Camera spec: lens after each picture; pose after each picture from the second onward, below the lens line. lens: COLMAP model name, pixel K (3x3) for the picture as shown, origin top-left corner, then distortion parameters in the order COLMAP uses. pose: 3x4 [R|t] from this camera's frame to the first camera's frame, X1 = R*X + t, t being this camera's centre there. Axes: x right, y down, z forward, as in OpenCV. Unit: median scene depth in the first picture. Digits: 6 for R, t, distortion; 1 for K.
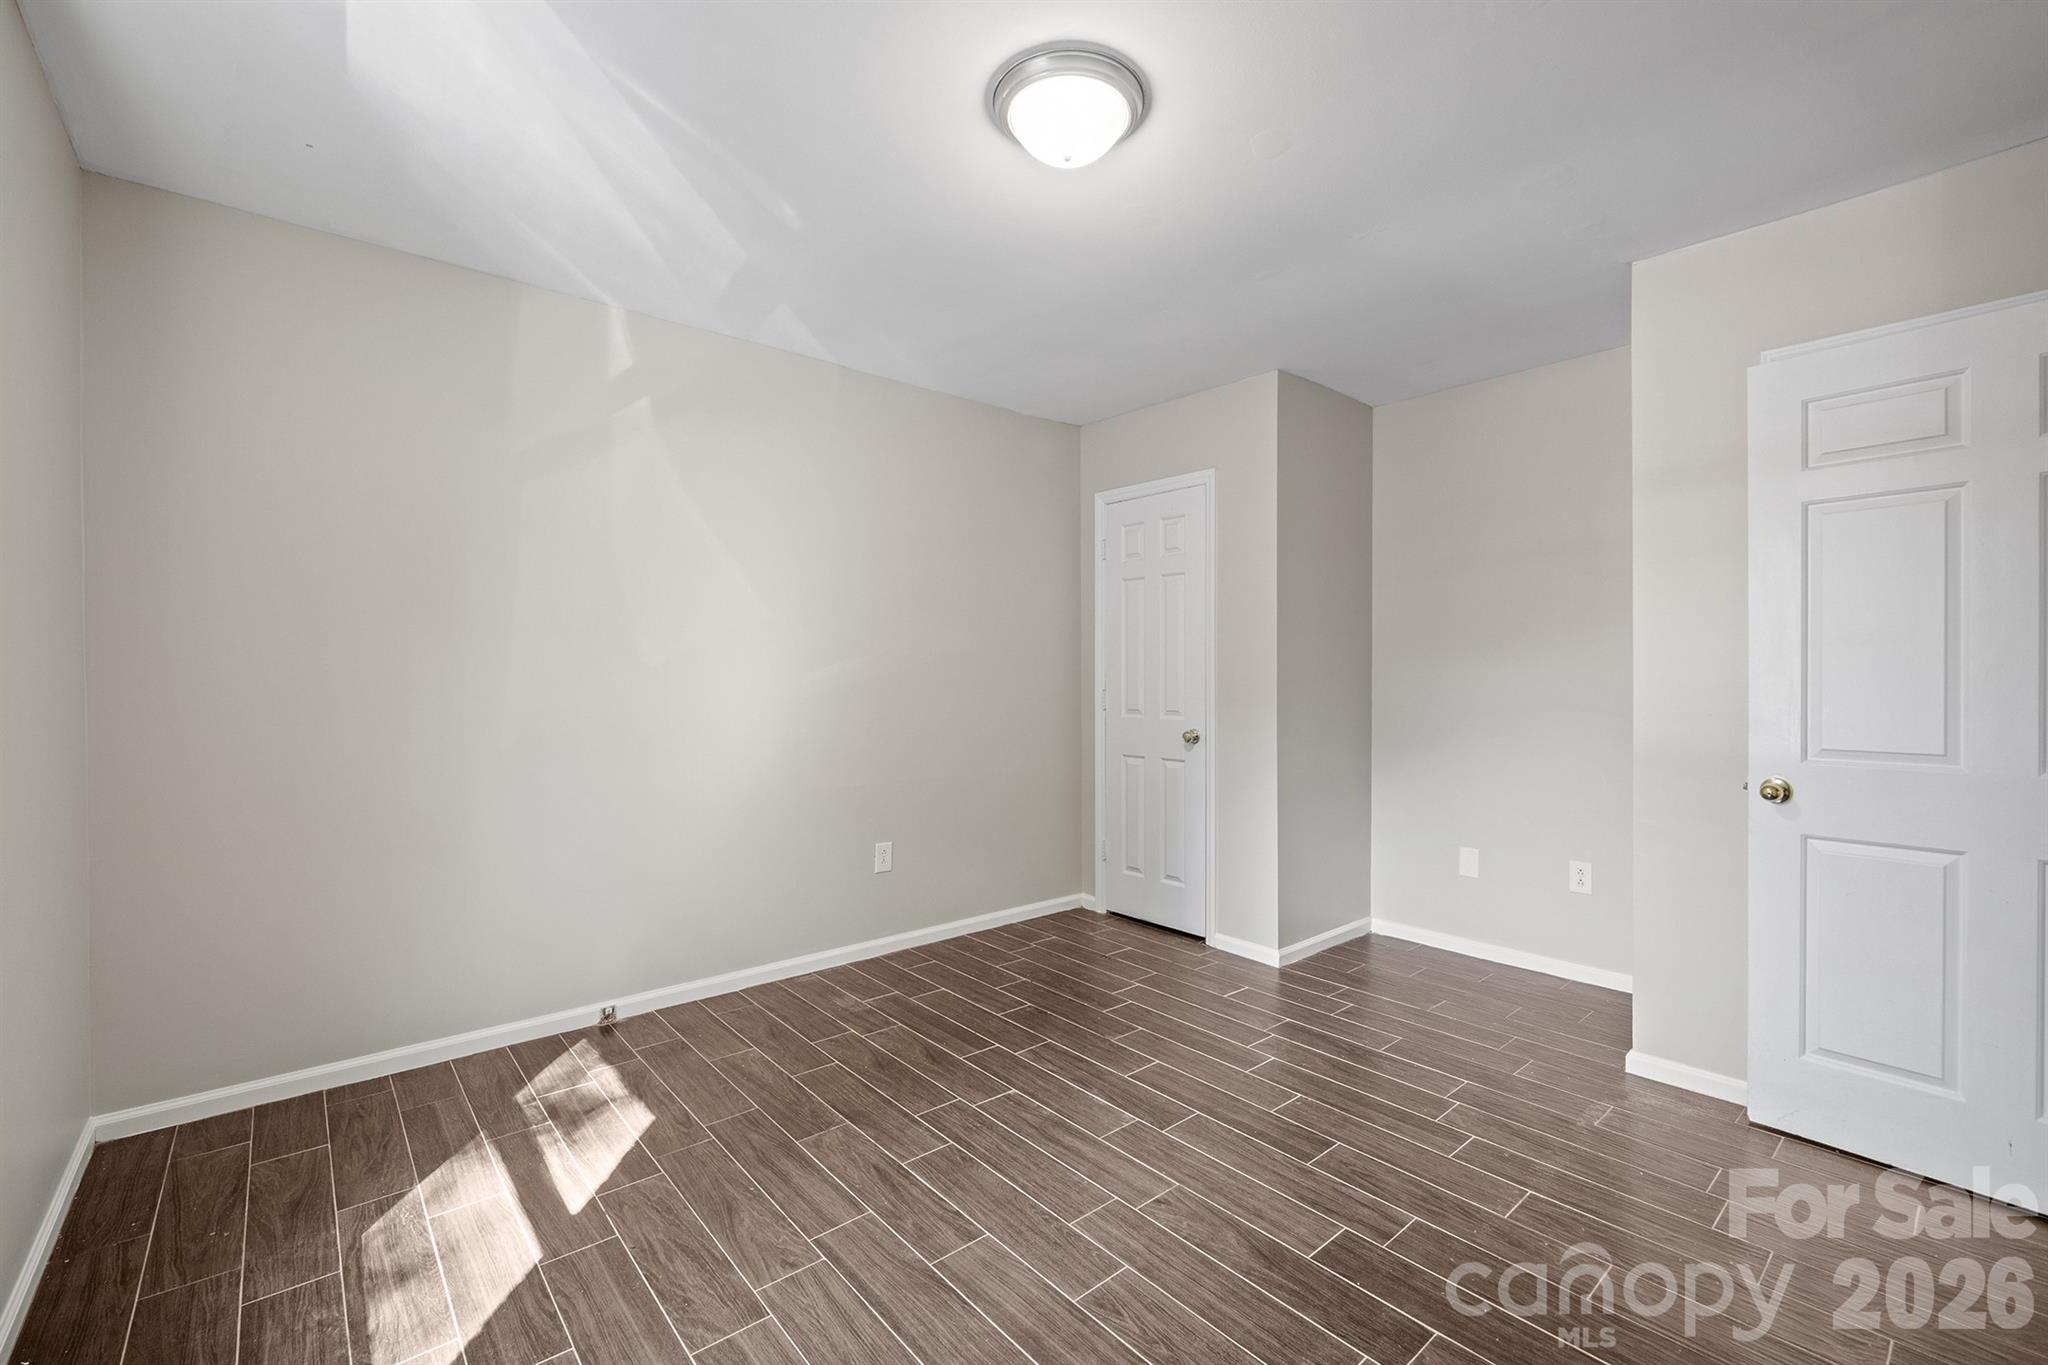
lens RADIAL K [[860.2, 0, 1024.2], [0, 860.2, 689.1], [0, 0, 1]] dist [-0.007297, -0.000869]
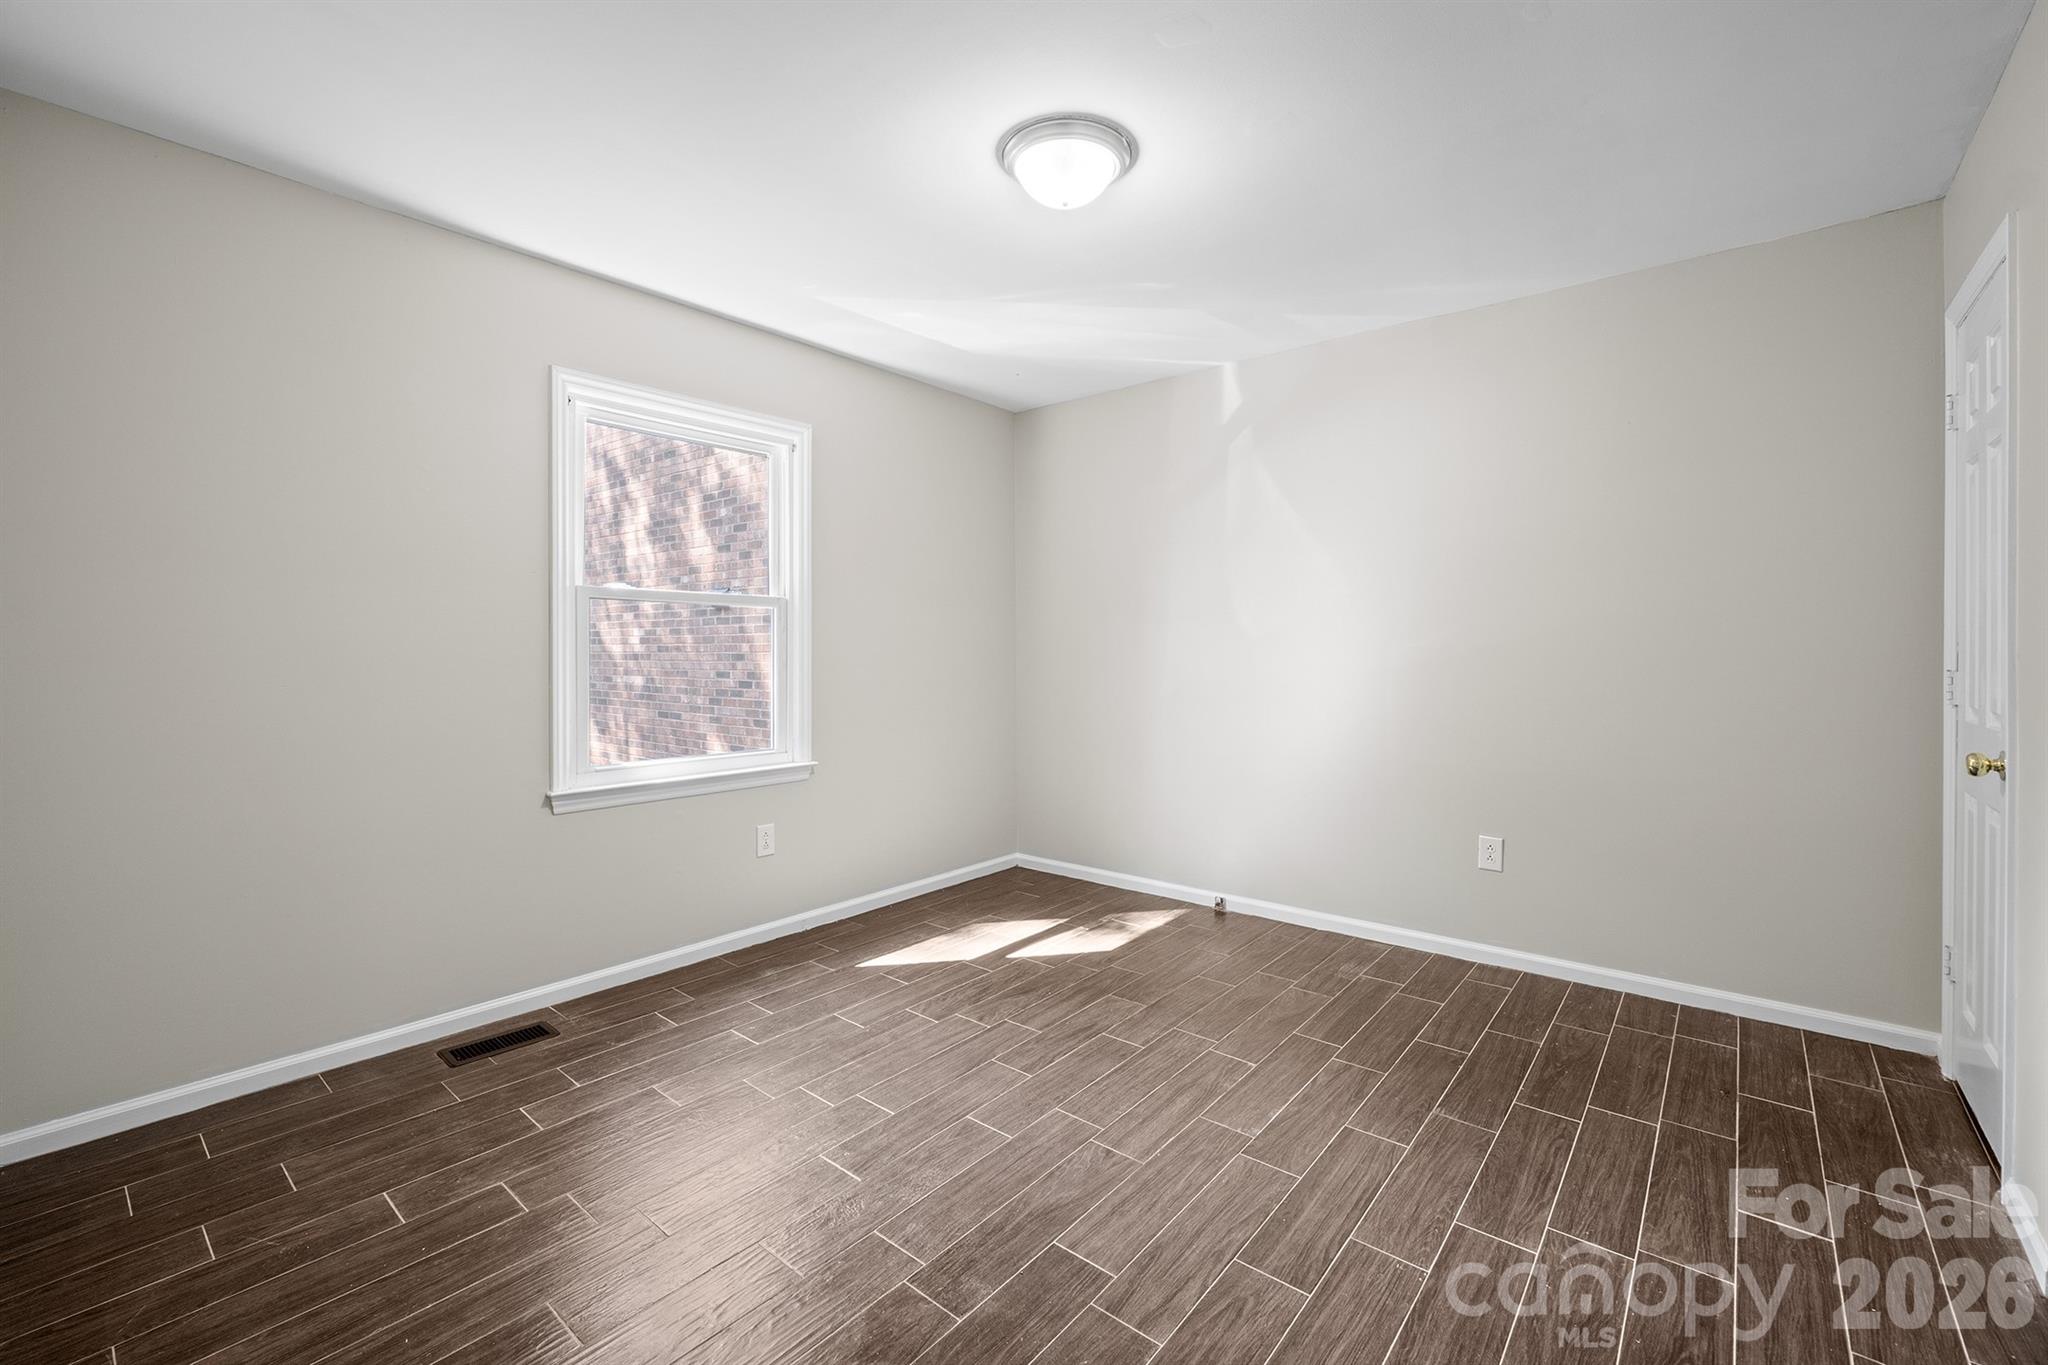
lens RADIAL K [[860.2, 0, 1021.9], [0, 860.2, 648.5], [0, 0, 1]] dist [-0.007297, -0.000869]
pose [[0.166945, 0.001686, -0.985965, 0.819787], [-0.015583, 0.999878, -0.000929, -0.006031], [0.985843, 0.015519, 0.166951, 0.504670]]
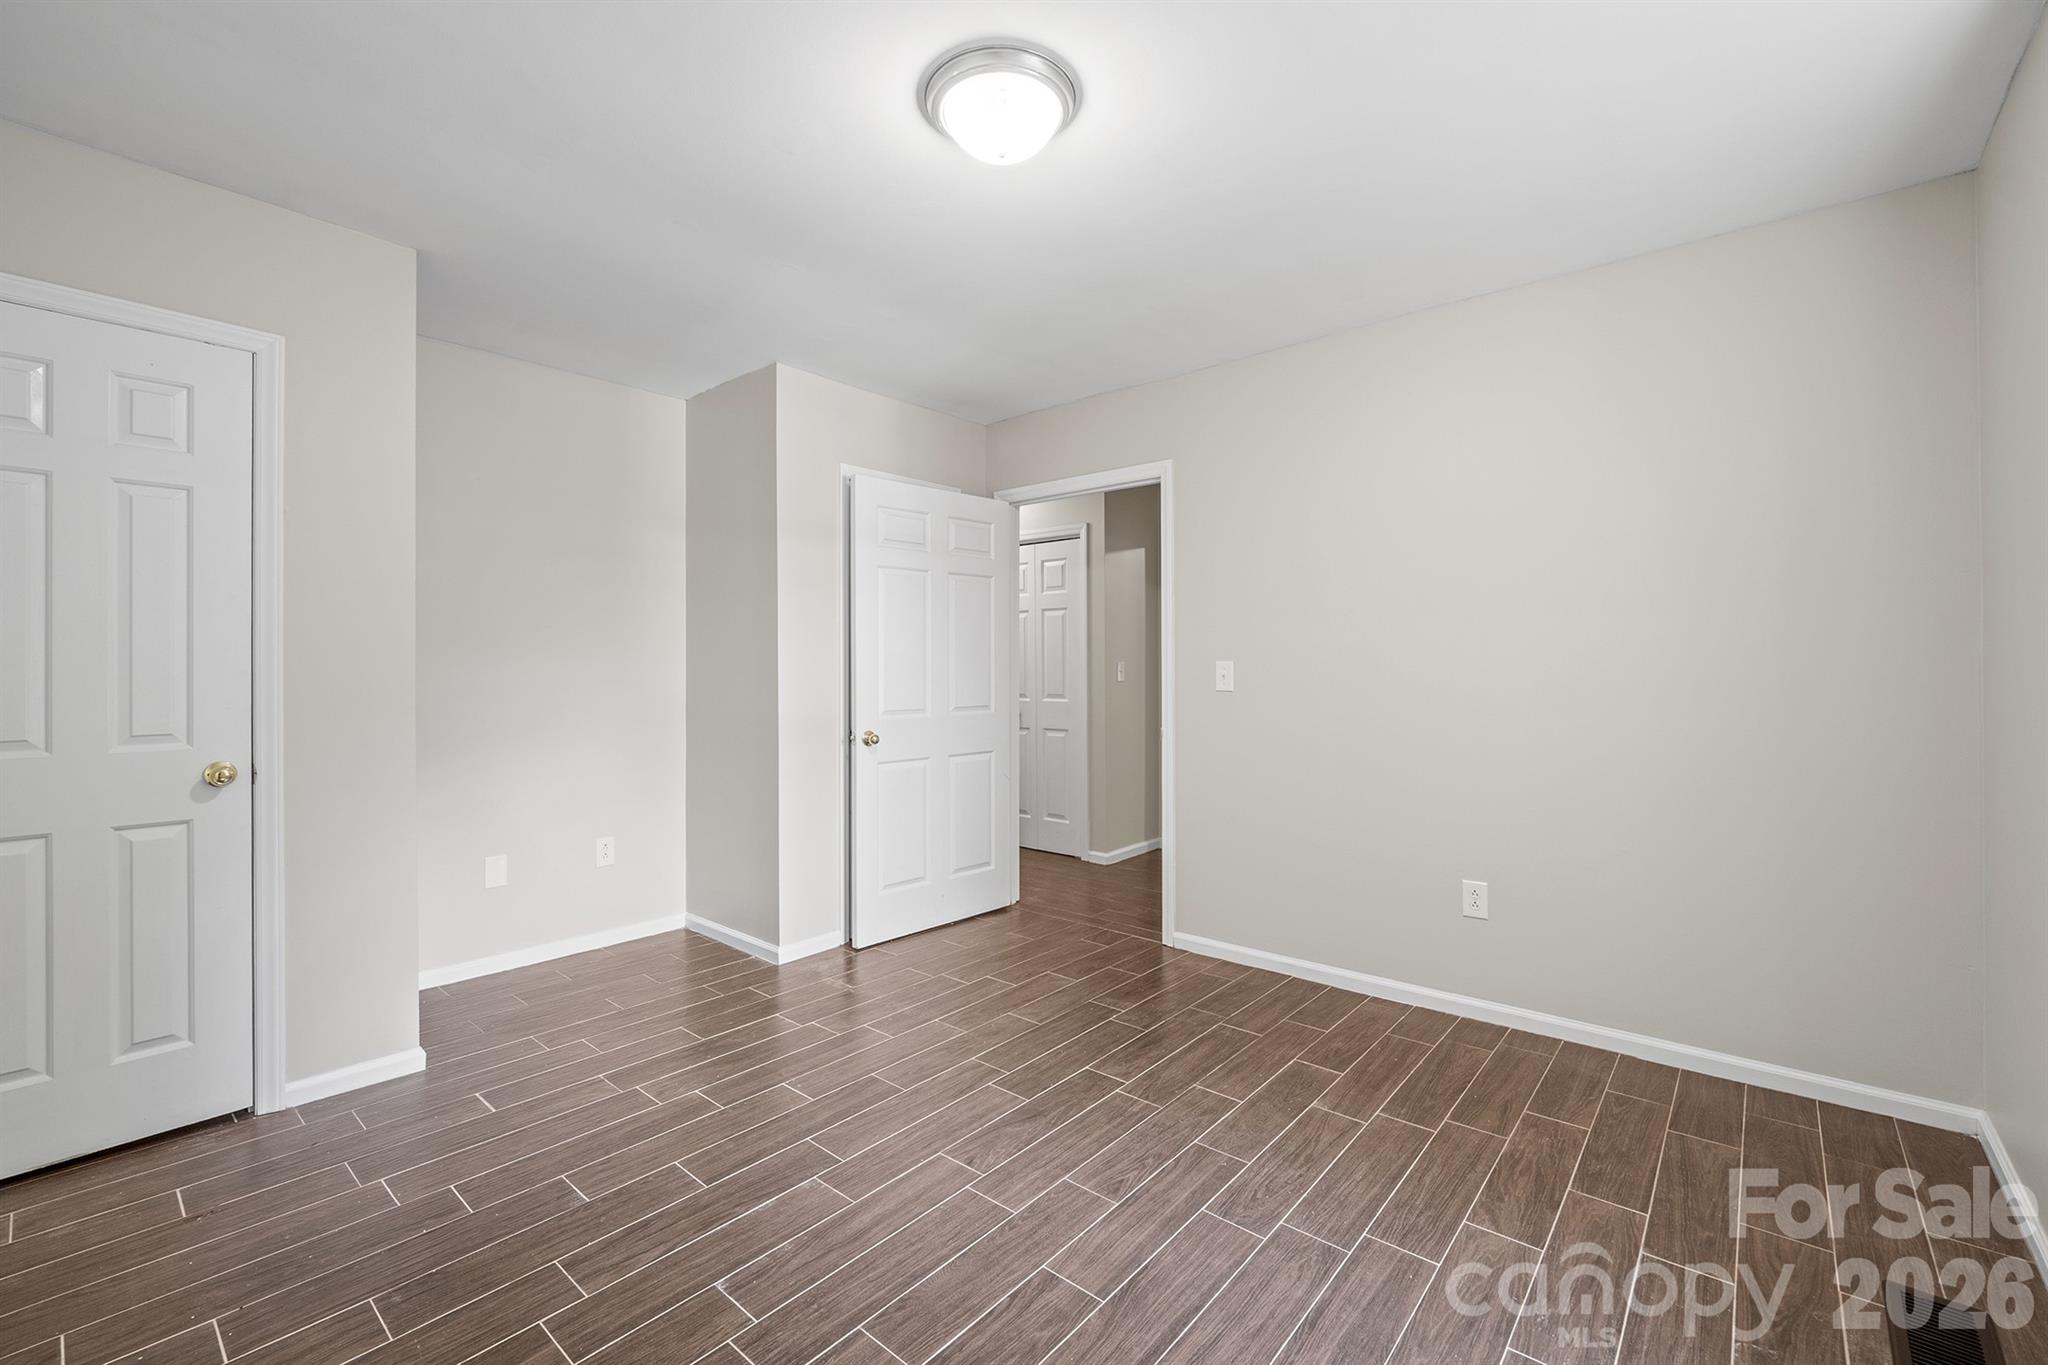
lens RADIAL K [[860.2, 0, 1029.0], [0, 860.2, 667.4], [0, 0, 1]] dist [-0.007297, -0.000869]
pose [[-0.156958, -0.000183, 0.987605, -0.640469], [0.016708, 0.999856, 0.002841, -0.013832], [-0.987464, 0.016947, -0.156933, 0.765776]]
